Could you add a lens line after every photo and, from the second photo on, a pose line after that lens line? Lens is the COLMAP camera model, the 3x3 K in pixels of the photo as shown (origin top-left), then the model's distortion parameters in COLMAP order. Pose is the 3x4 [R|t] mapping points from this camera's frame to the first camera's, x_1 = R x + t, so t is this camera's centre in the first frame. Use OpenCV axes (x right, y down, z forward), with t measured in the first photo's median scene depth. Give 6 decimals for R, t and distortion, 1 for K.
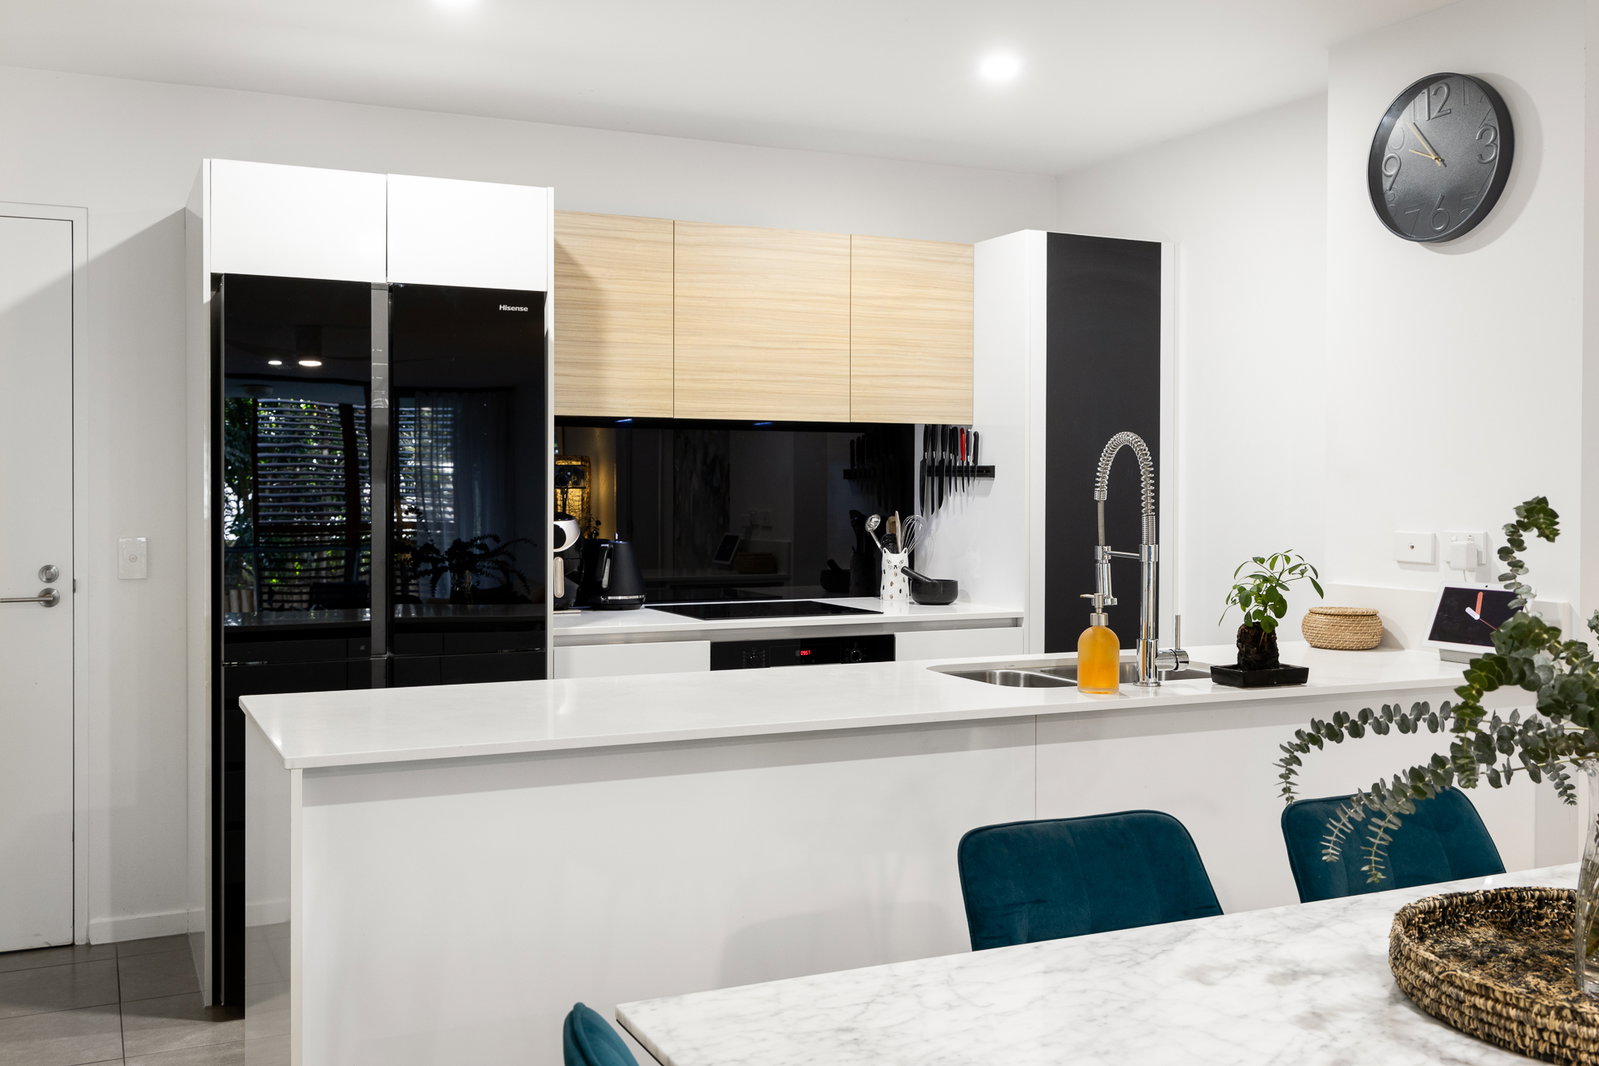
lens RADIAL K [[1516.0, 0, 799.5], [0, 1516.0, 533.0], [0, 0, 1]] dist [0.001207, 0.008370]
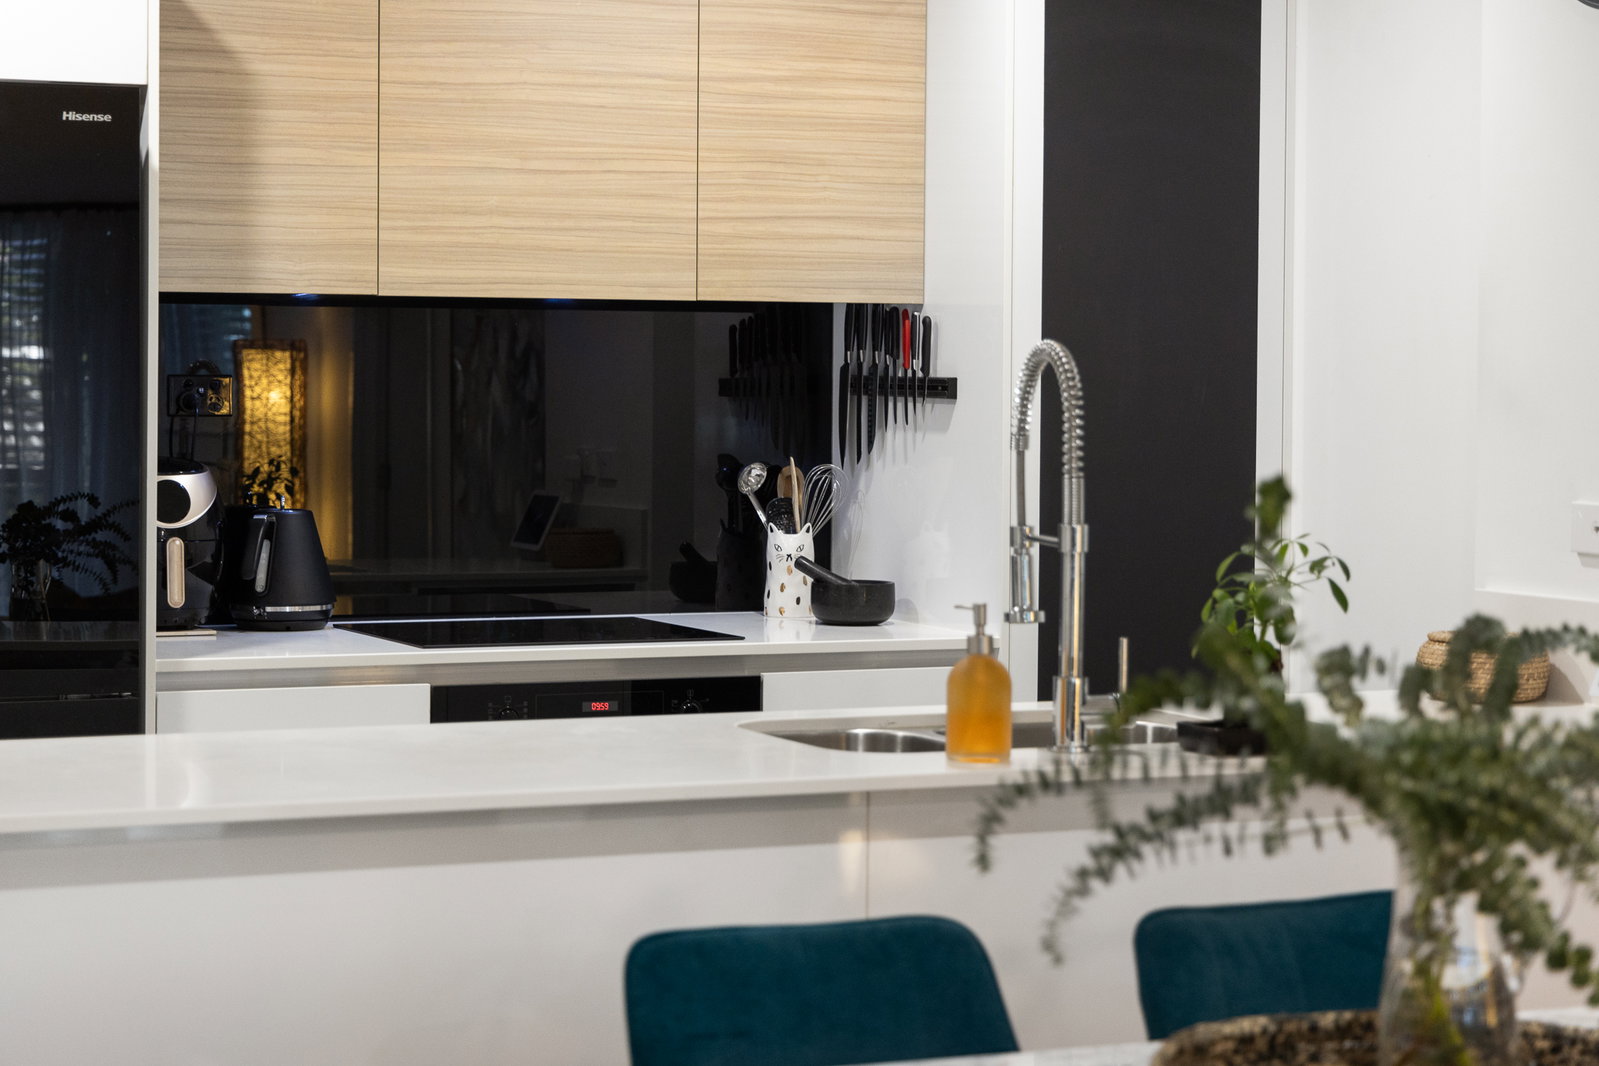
lens RADIAL K [[3245.6, 0, 698.1], [0, 3245.6, 531.0], [0, 0, 1]] dist [-0.013904, -0.024723]
pose [[0.999288, 0.005018, -0.037400, 0.079370], [-0.004440, 0.999870, 0.015524, -0.006083], [0.037473, -0.015347, 0.999180, -0.208413]]
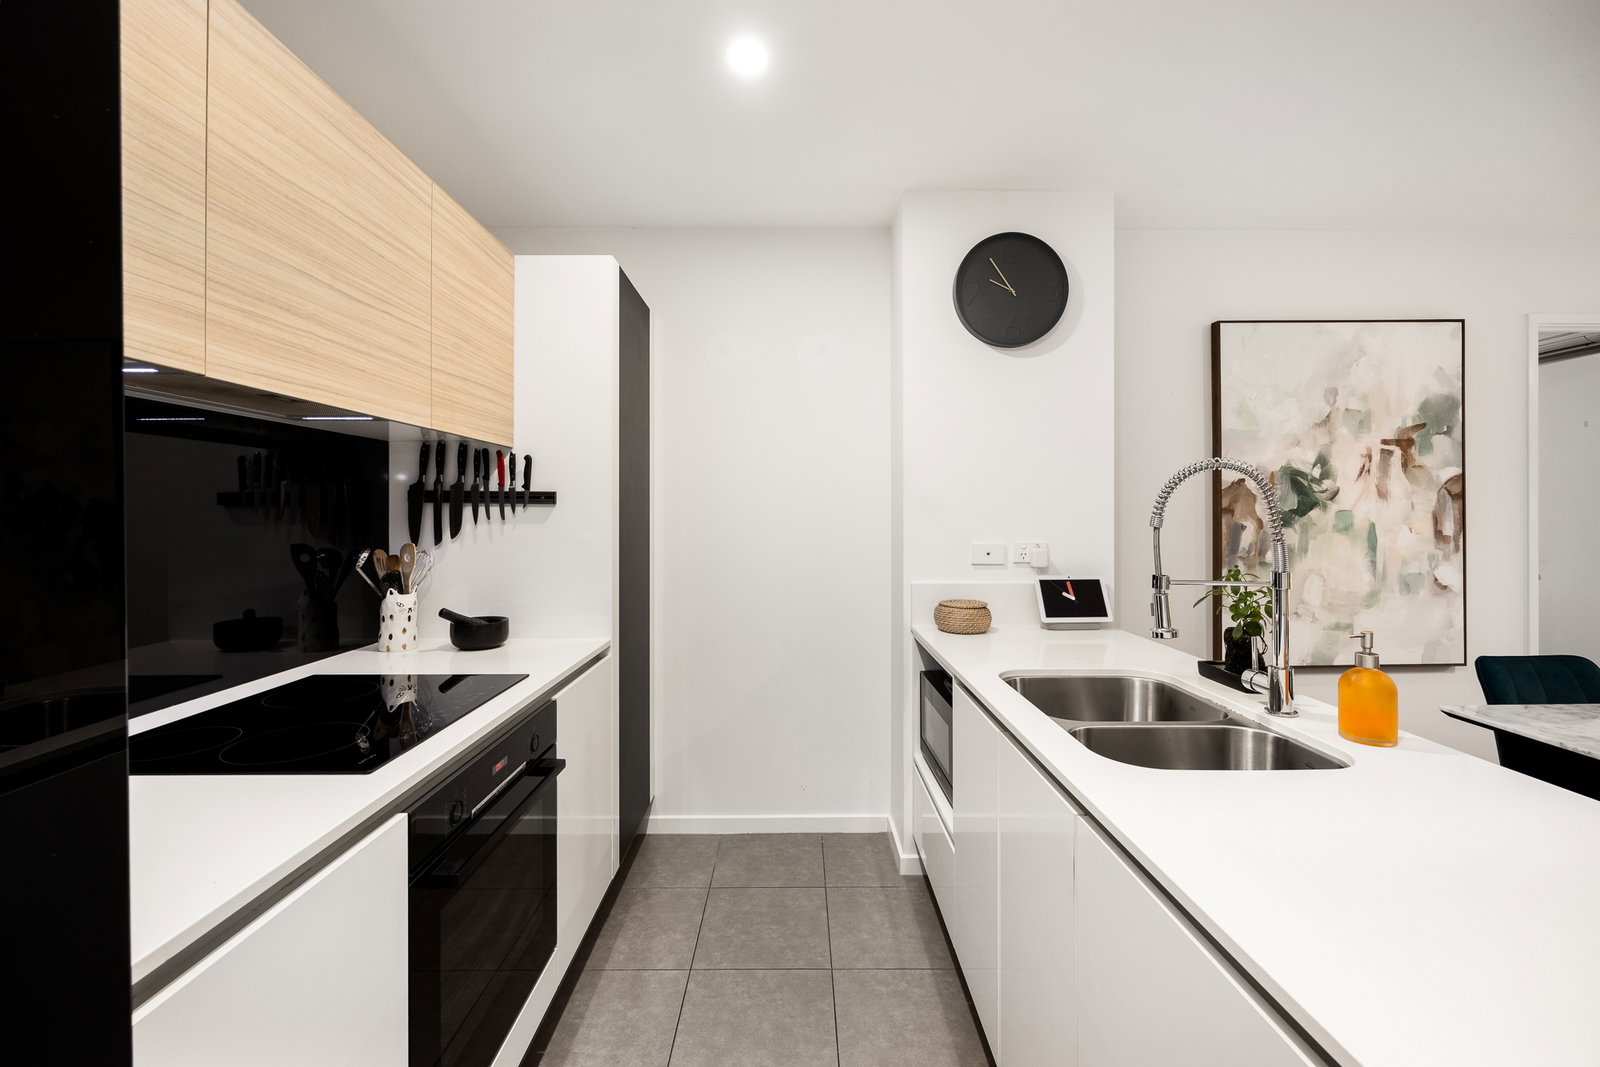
lens RADIAL K [[651.1, 0, 801.5], [0, 651.1, 516.9], [0, 0, 1]] dist [0.000328, -0.000068]
pose [[0.415449, -0.006734, 0.909592, -0.184906], [0.030474, 0.999514, -0.006519, -0.021381], [-0.909106, 0.030428, 0.415452, 0.696980]]
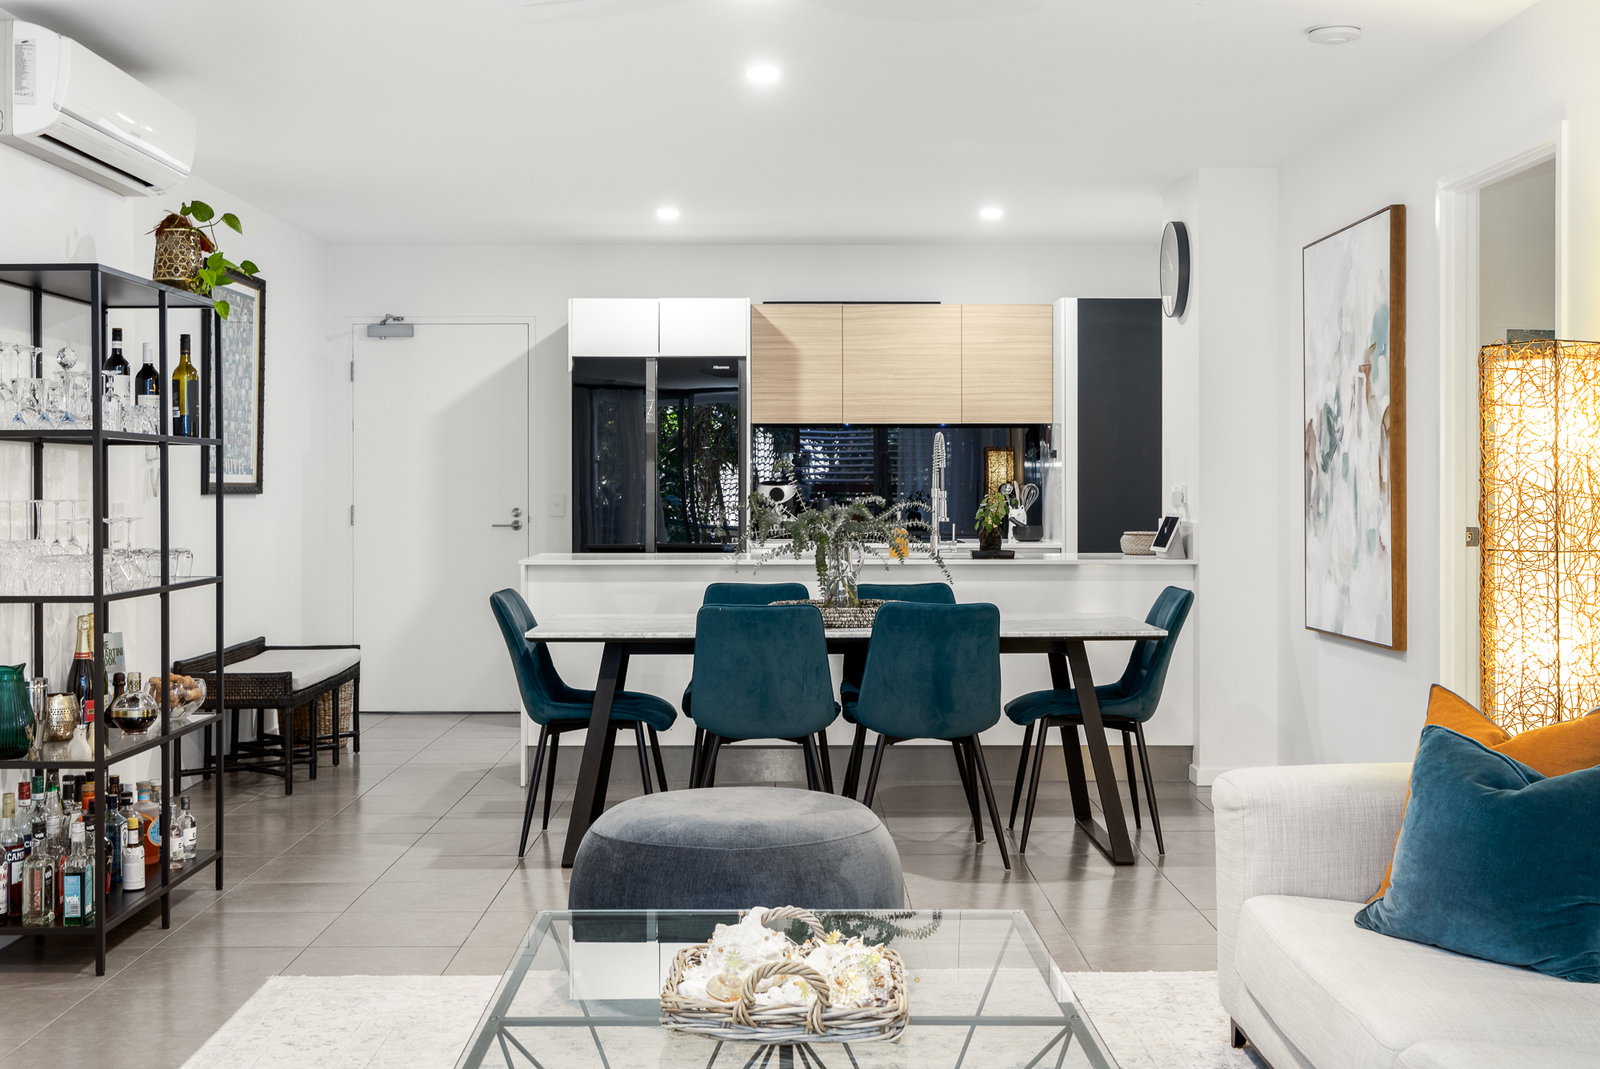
lens RADIAL K [[1827.0, 0, 800.0], [0, 1827.0, 534.5], [0, 0, 1]] dist [0.010461, 0.001429]
pose [[0.908734, 0.009640, -0.417264, 0.674581], [-0.010498, 0.999945, 0.000238, 0.043948], [0.417244, 0.004164, 0.908785, -0.797601]]
